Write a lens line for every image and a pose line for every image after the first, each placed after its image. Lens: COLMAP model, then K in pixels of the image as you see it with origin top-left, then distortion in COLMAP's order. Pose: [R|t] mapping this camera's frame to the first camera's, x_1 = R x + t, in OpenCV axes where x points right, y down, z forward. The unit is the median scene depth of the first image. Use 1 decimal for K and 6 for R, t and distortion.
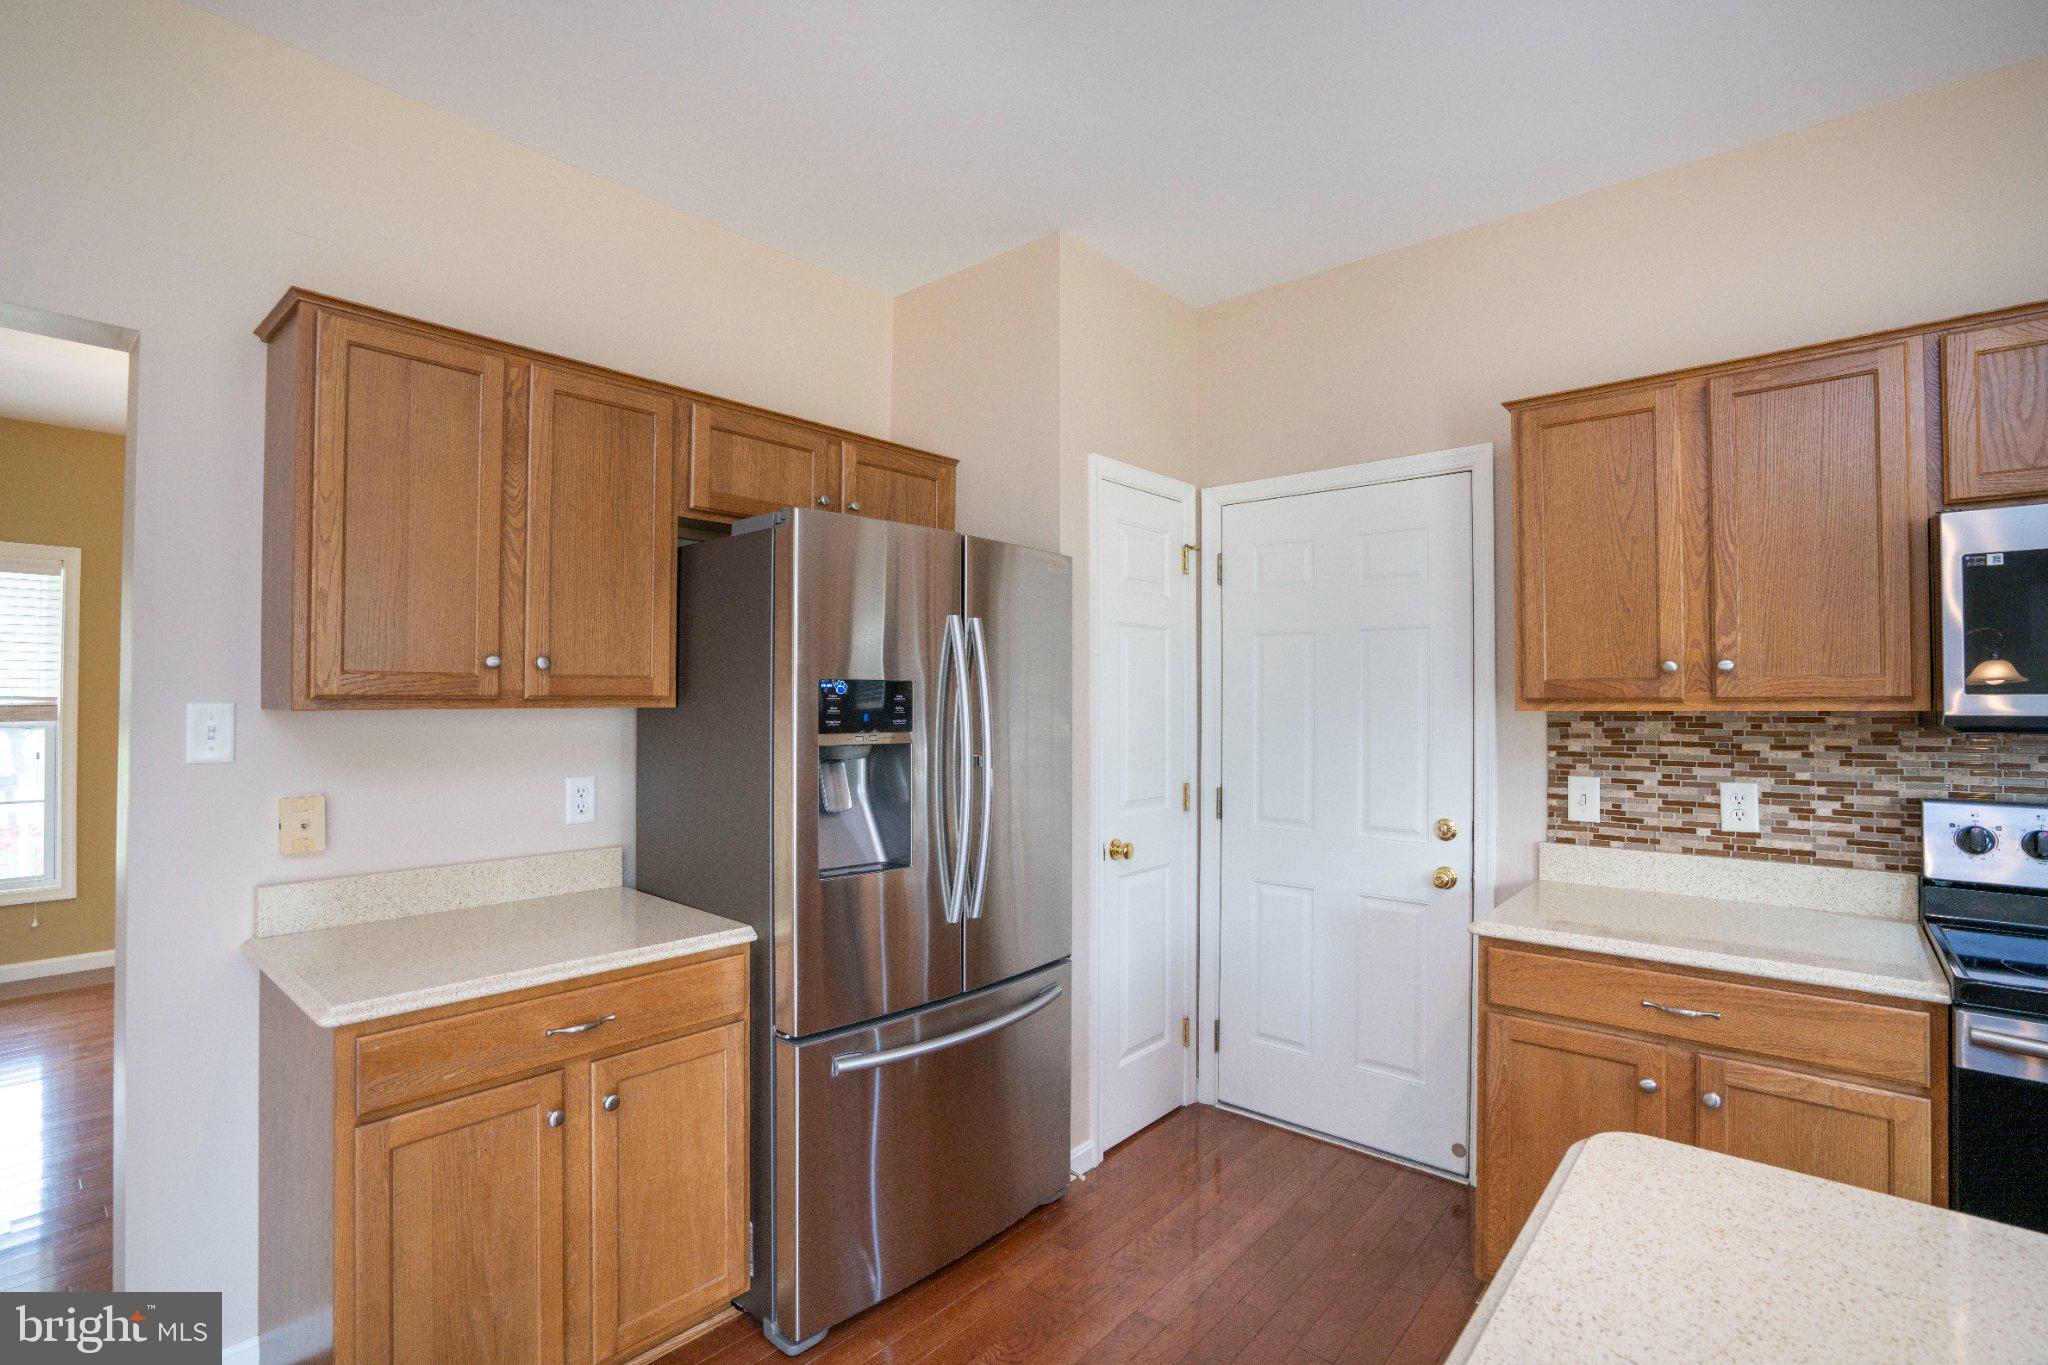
lens RADIAL K [[947.6, 0, 1016.9], [0, 947.6, 687.1], [0, 0, 1]] dist [-0.055933, 0.023694]
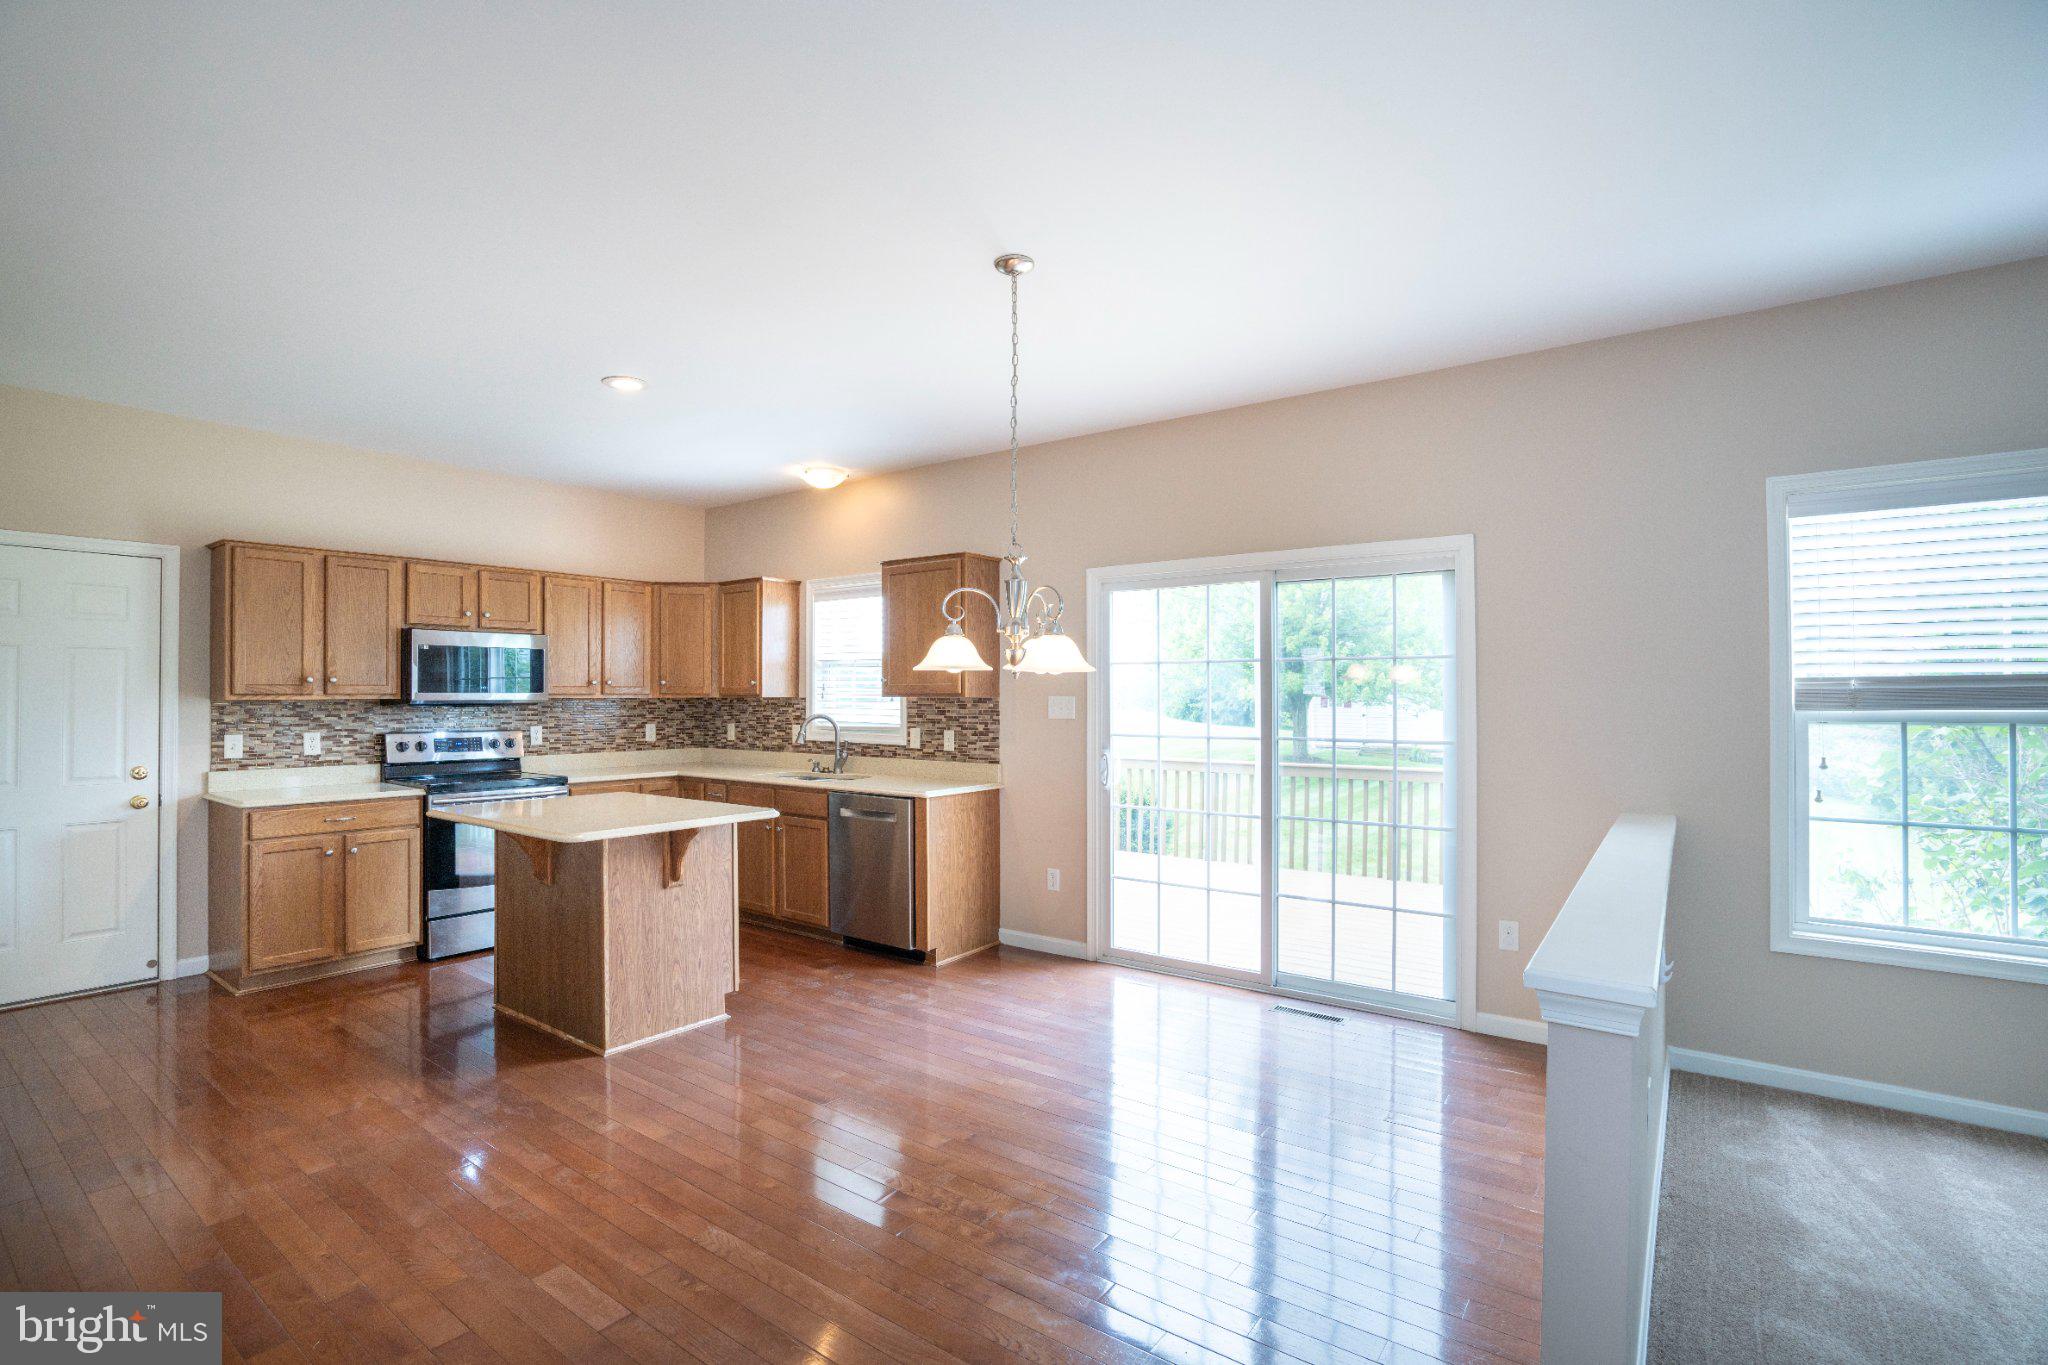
lens RADIAL K [[984.9, 0, 1021.0], [0, 984.9, 686.7], [0, 0, 1]] dist [-0.042697, 0.026334]
pose [[-0.058247, 0.008372, 0.998267, -1.608144], [-0.015698, 0.999834, -0.009301, -0.009930], [-0.998179, -0.016212, -0.058106, -0.542411]]
